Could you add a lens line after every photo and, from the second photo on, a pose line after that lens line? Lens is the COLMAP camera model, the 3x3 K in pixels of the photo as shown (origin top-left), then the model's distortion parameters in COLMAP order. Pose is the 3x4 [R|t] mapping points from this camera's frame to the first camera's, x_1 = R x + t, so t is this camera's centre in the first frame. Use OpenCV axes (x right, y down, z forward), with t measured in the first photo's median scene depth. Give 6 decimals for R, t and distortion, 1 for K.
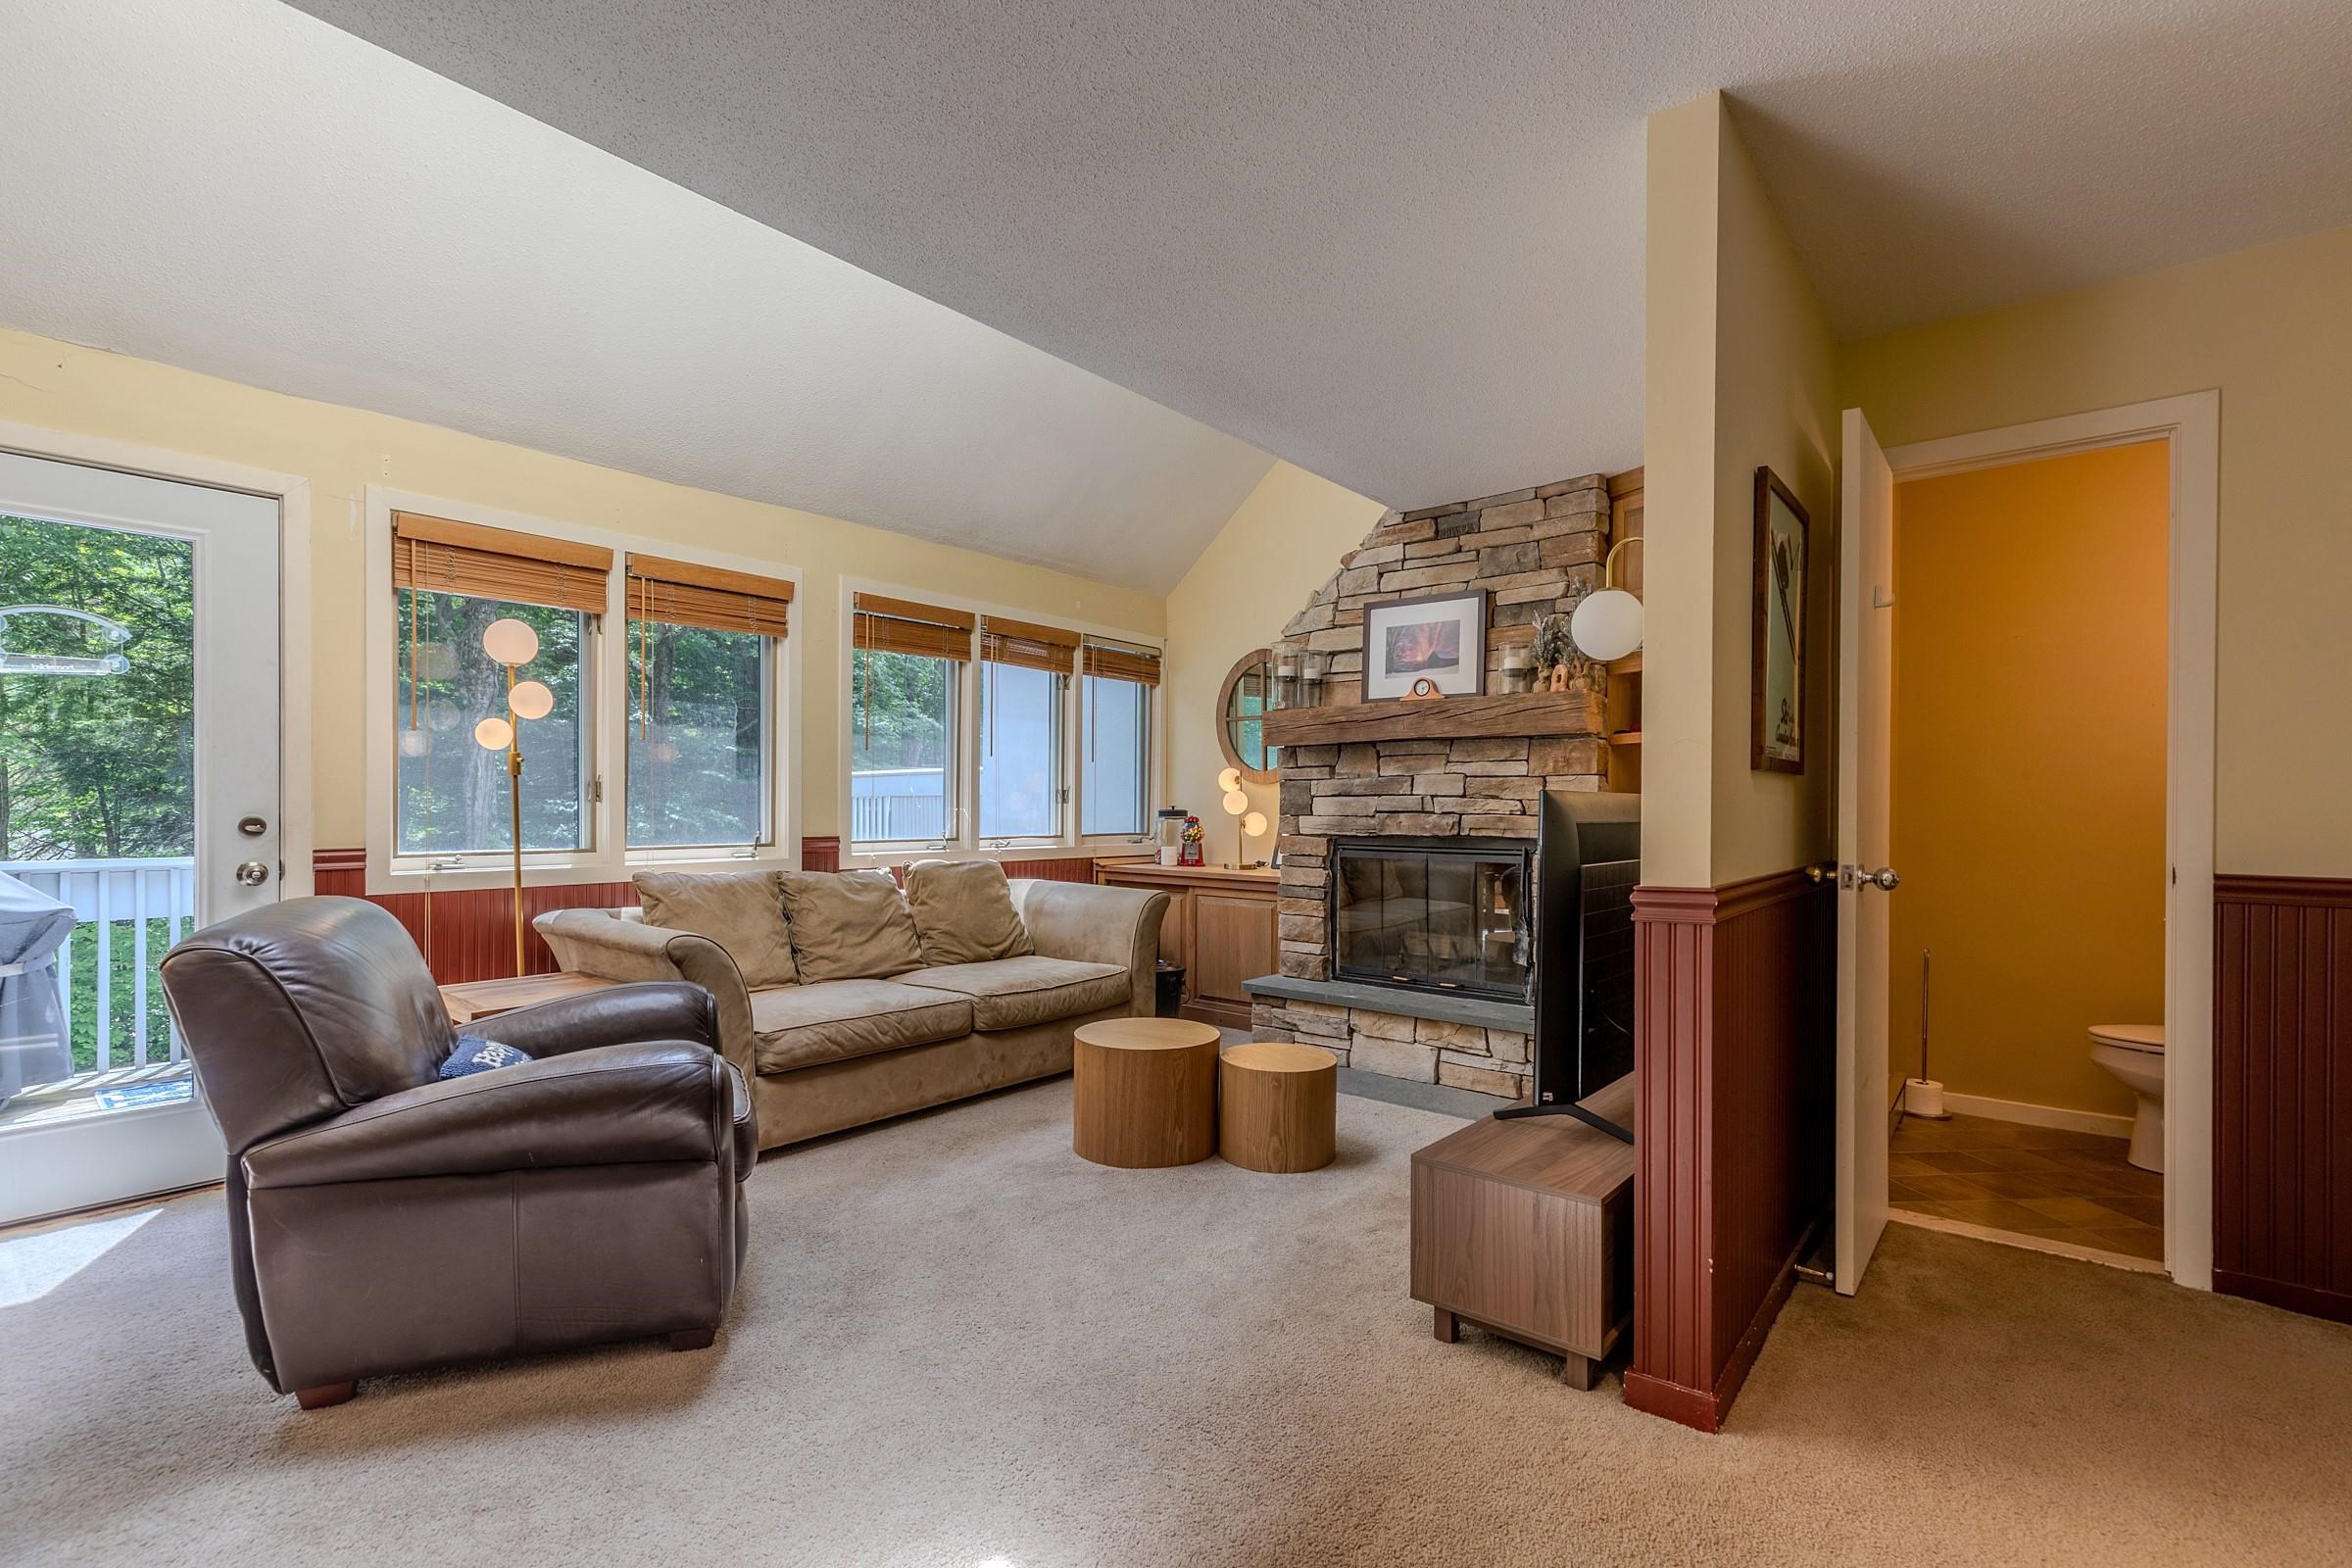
lens RADIAL K [[1073.3, 0, 1195.9], [0, 1073.3, 809.7], [0, 0, 1]] dist [0.007592, 0.000271]
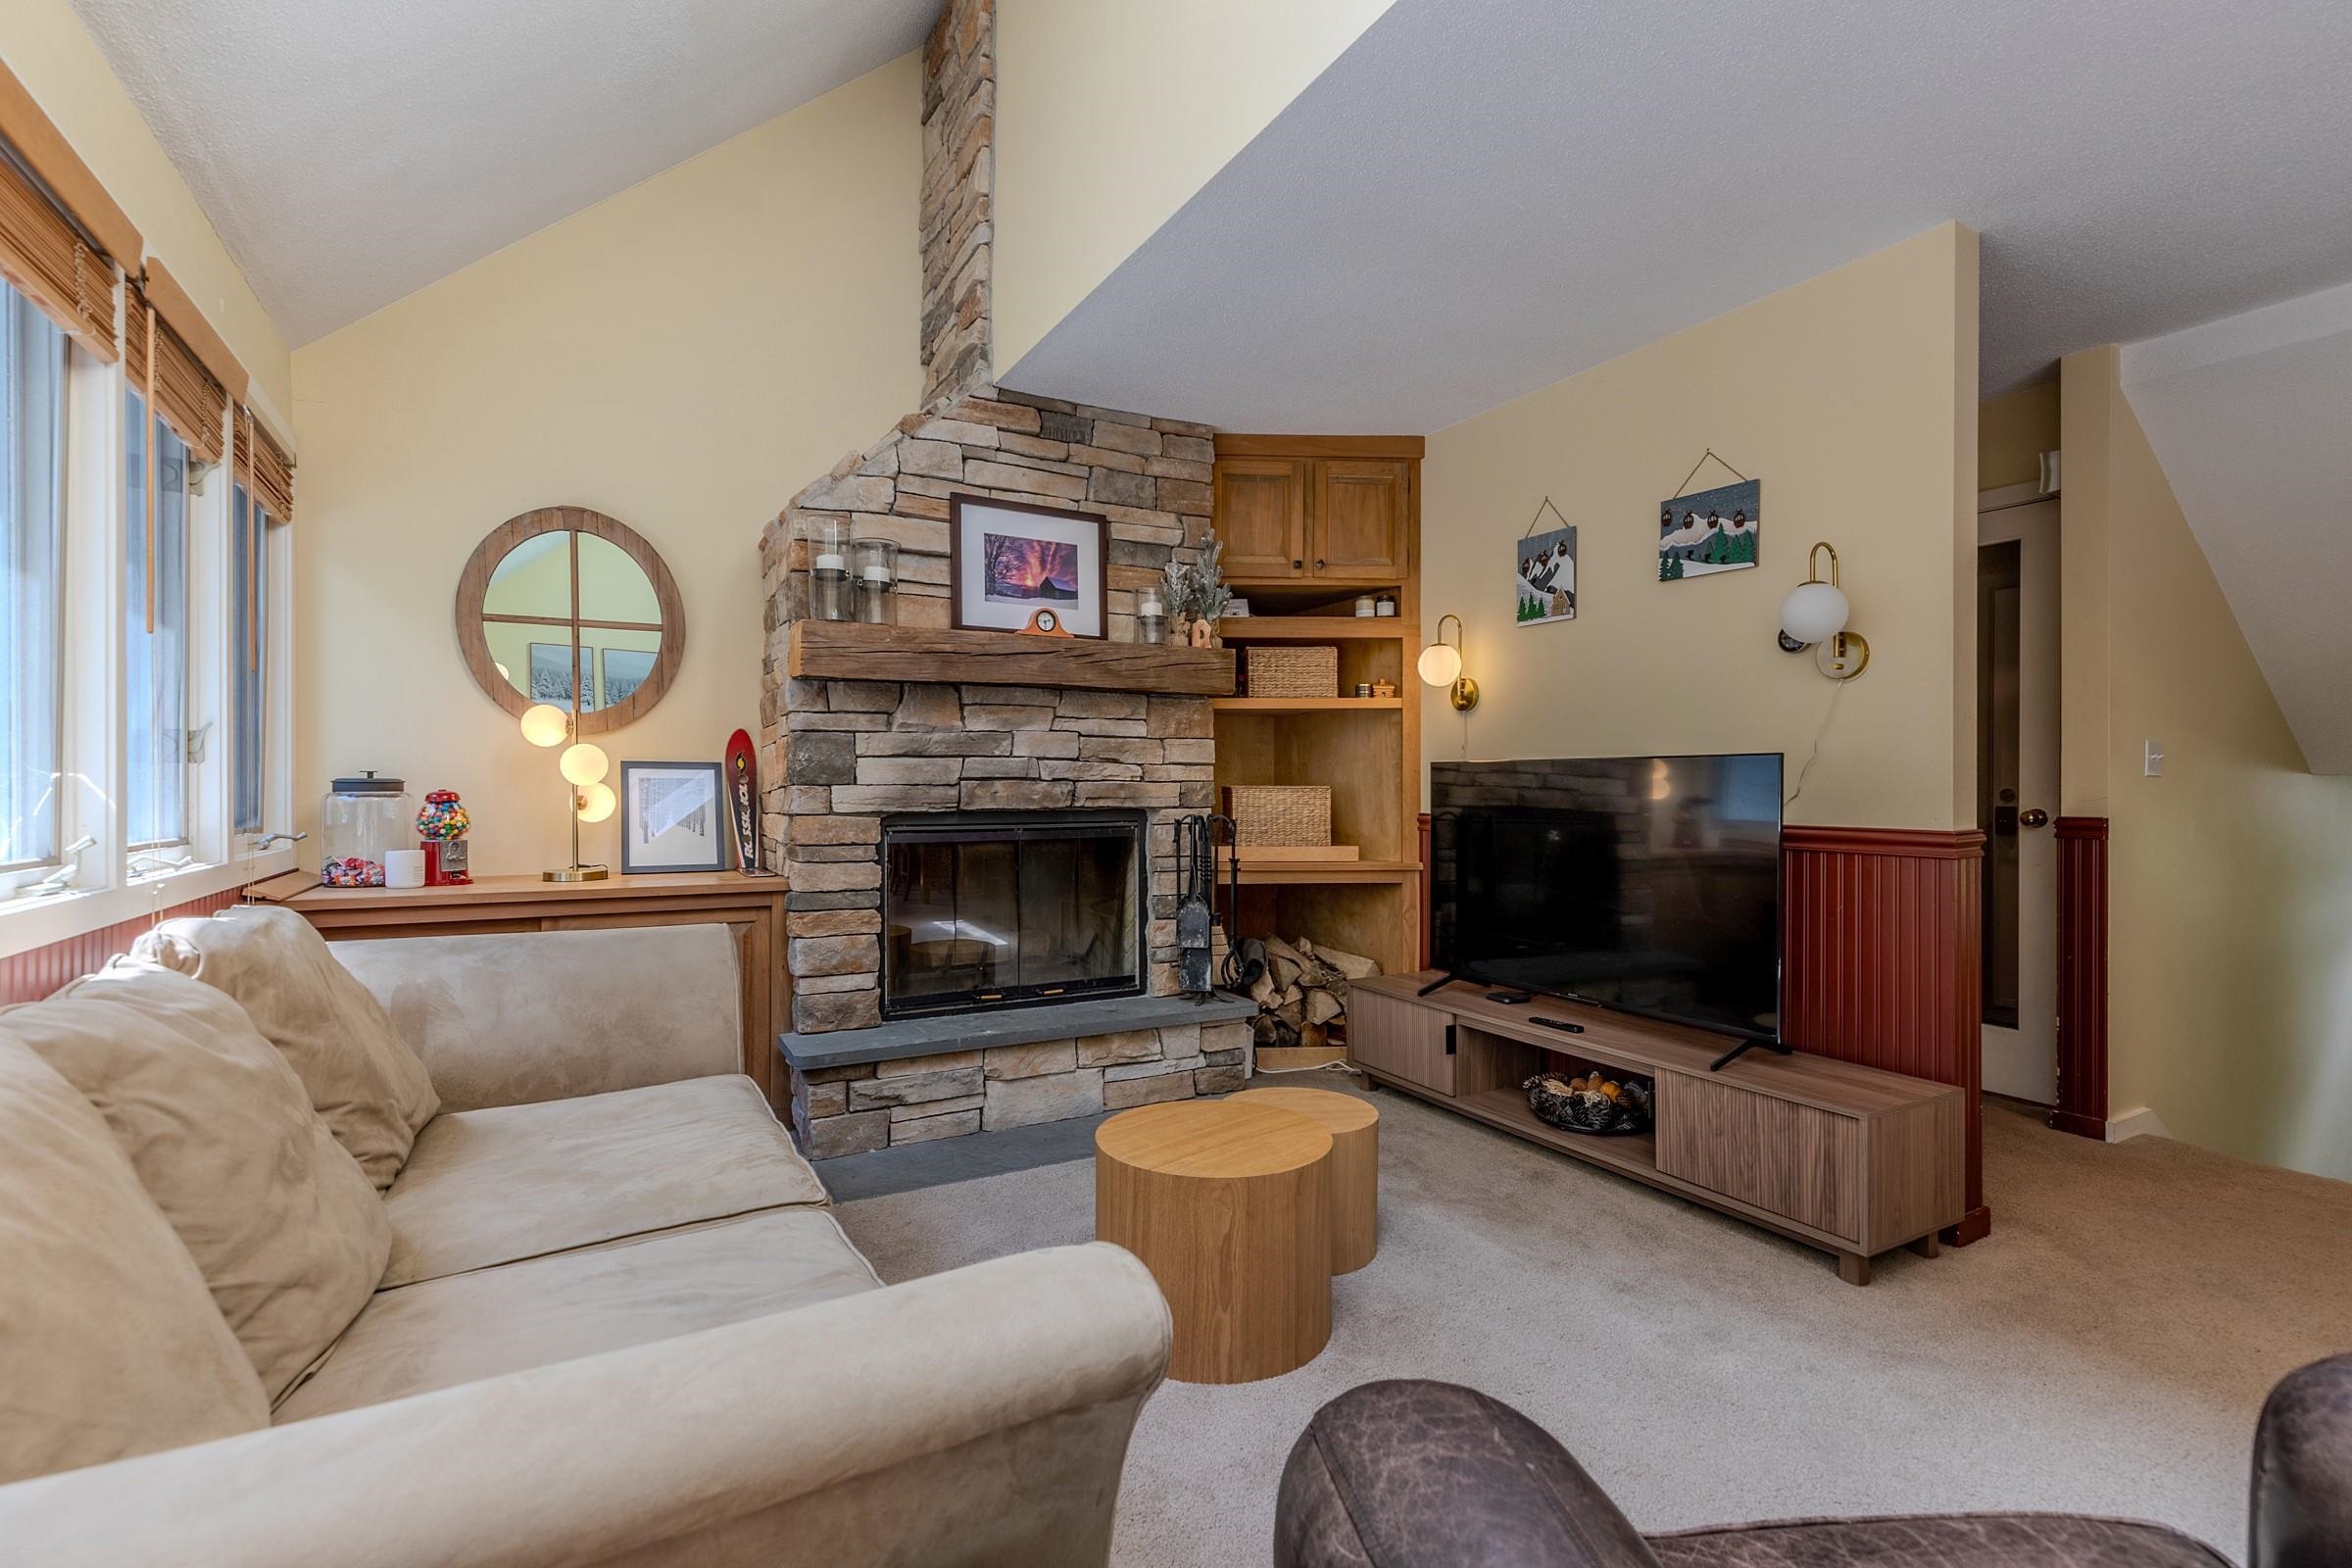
lens RADIAL K [[1073.3, 0, 1159.8], [0, 1073.3, 784.2], [0, 0, 1]] dist [0.007592, 0.000271]
pose [[0.364122, -0.006915, 0.931326, -0.489217], [0.003889, 0.999975, 0.005904, 0.002005], [-0.931343, 0.001472, 0.364140, 0.627118]]
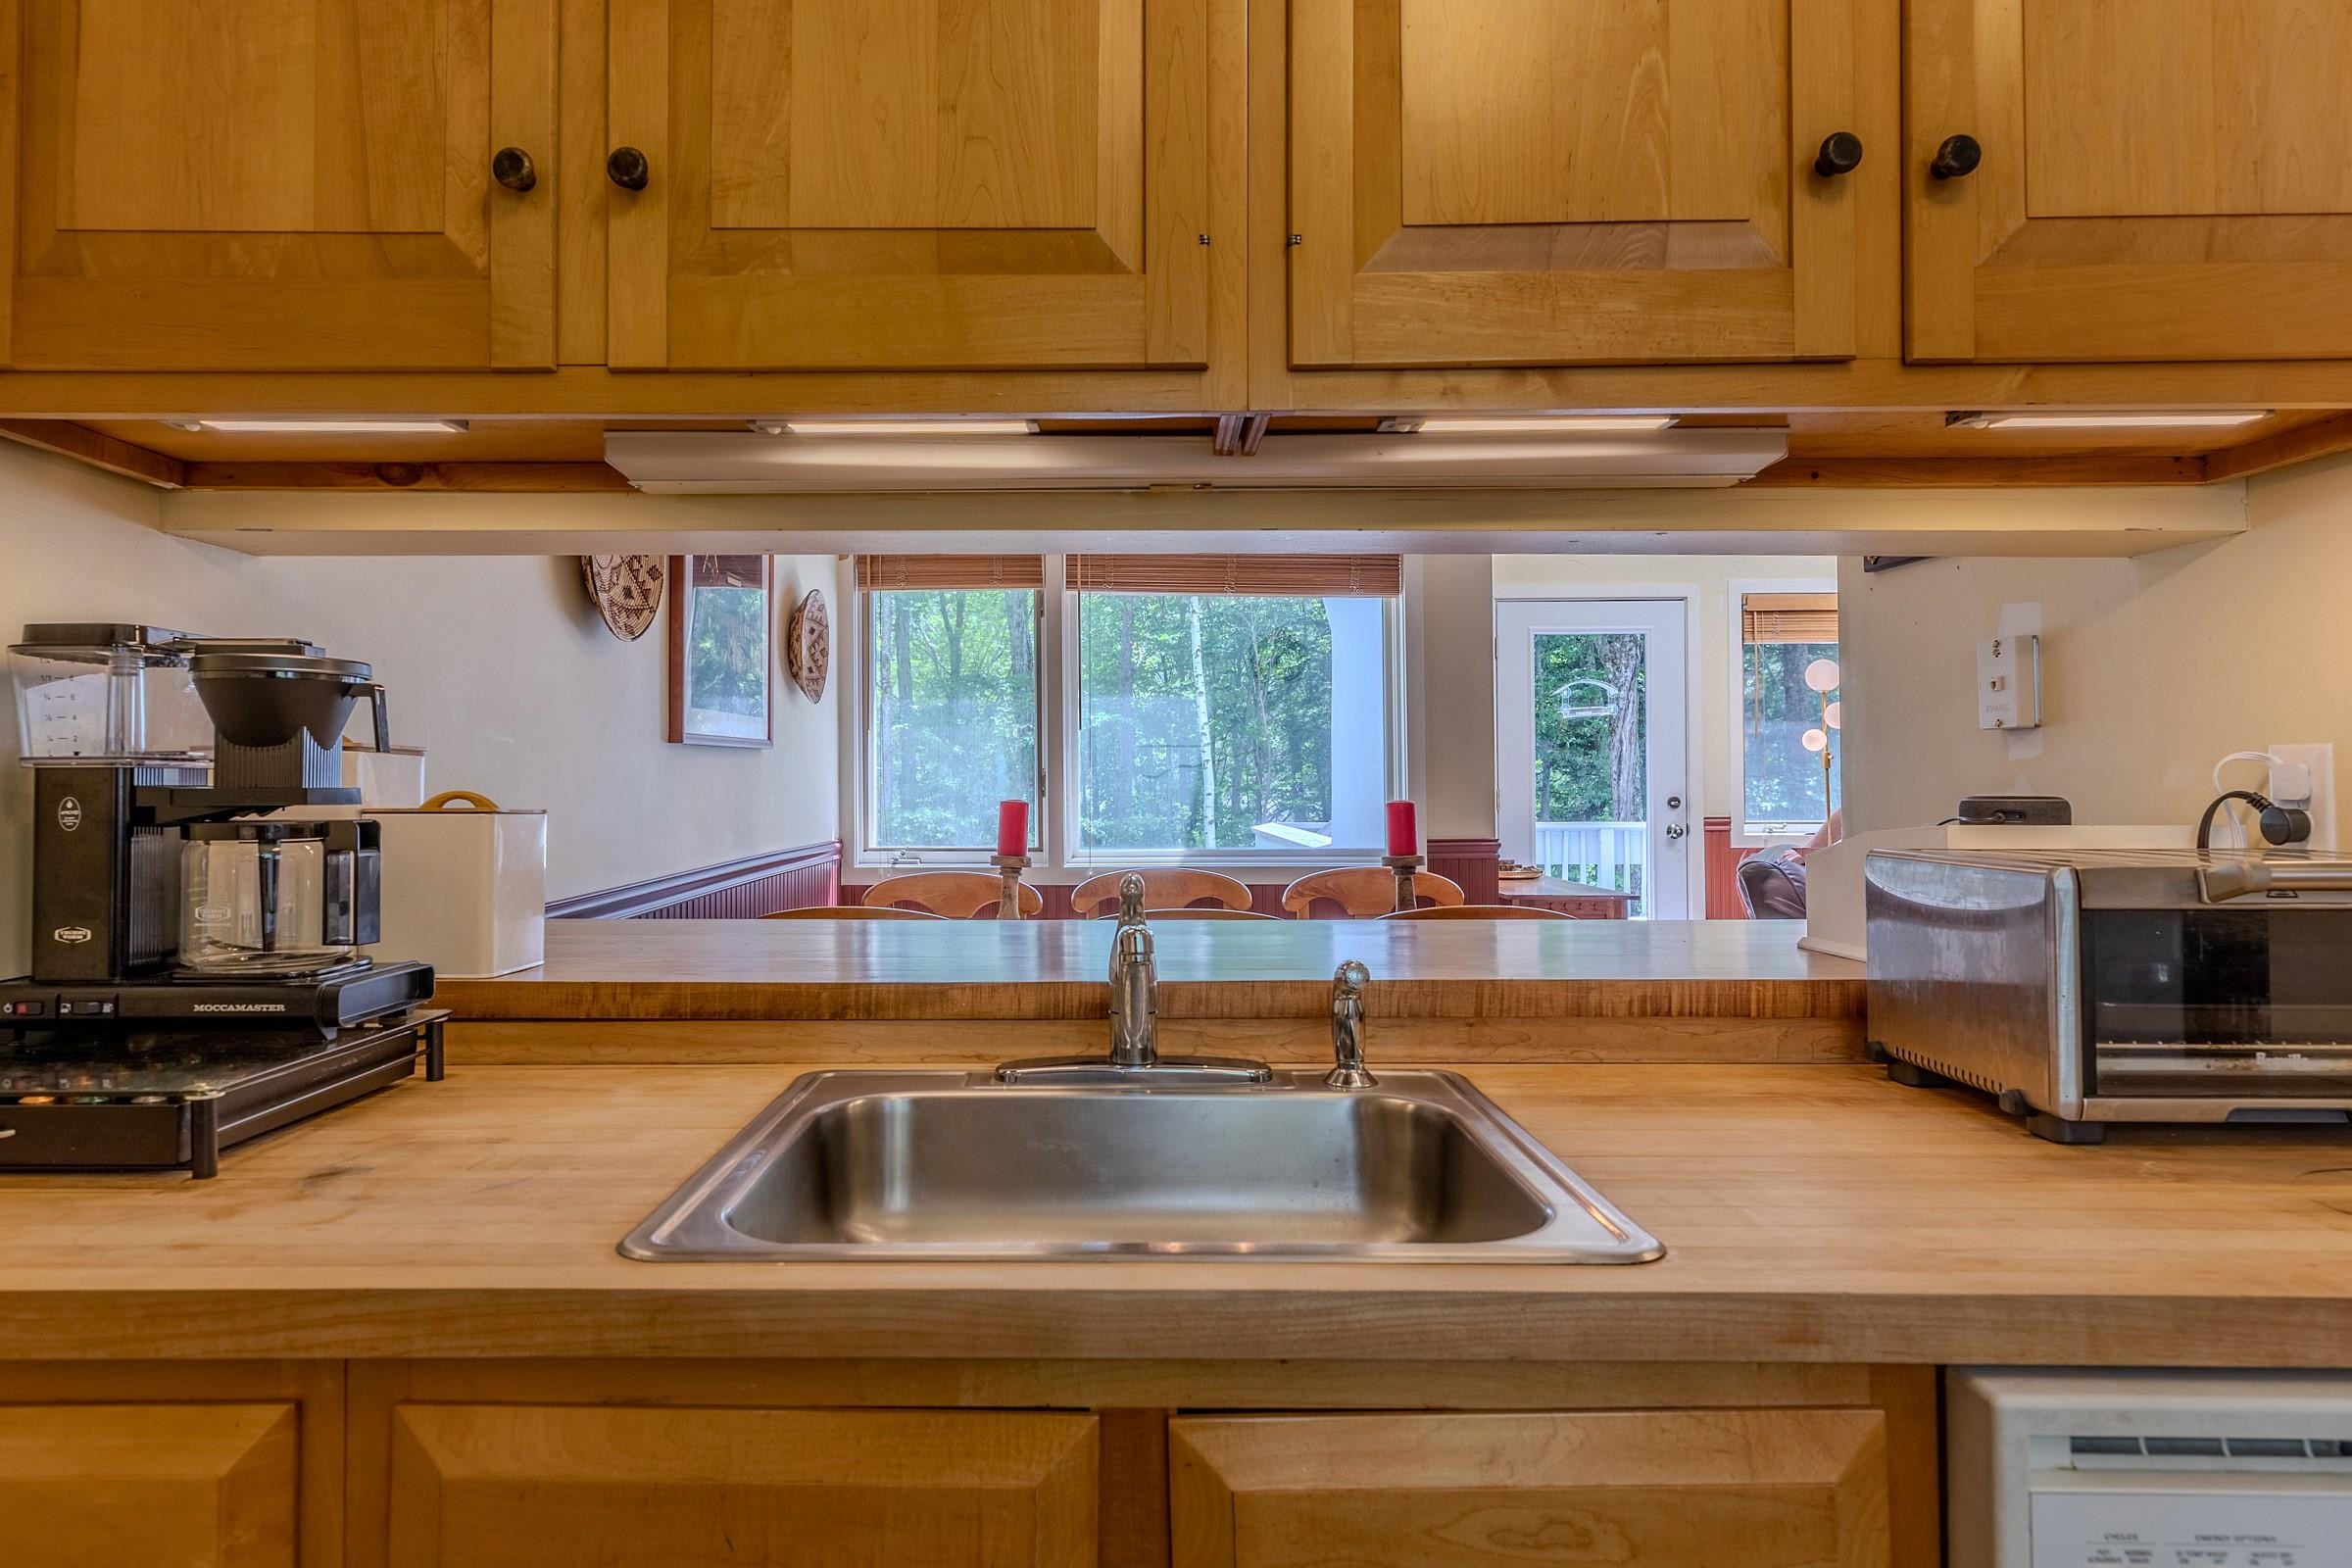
lens RADIAL K [[1431.6, 0, 1101.3], [0, 1431.6, 746.3], [0, 0, 1]] dist [0.001384, 0.001243]
pose [[0.624732, -0.024123, -0.780467, 0.203354], [0.004316, 0.999614, -0.027442, -0.009817], [0.780827, 0.013776, 0.624595, -0.758441]]
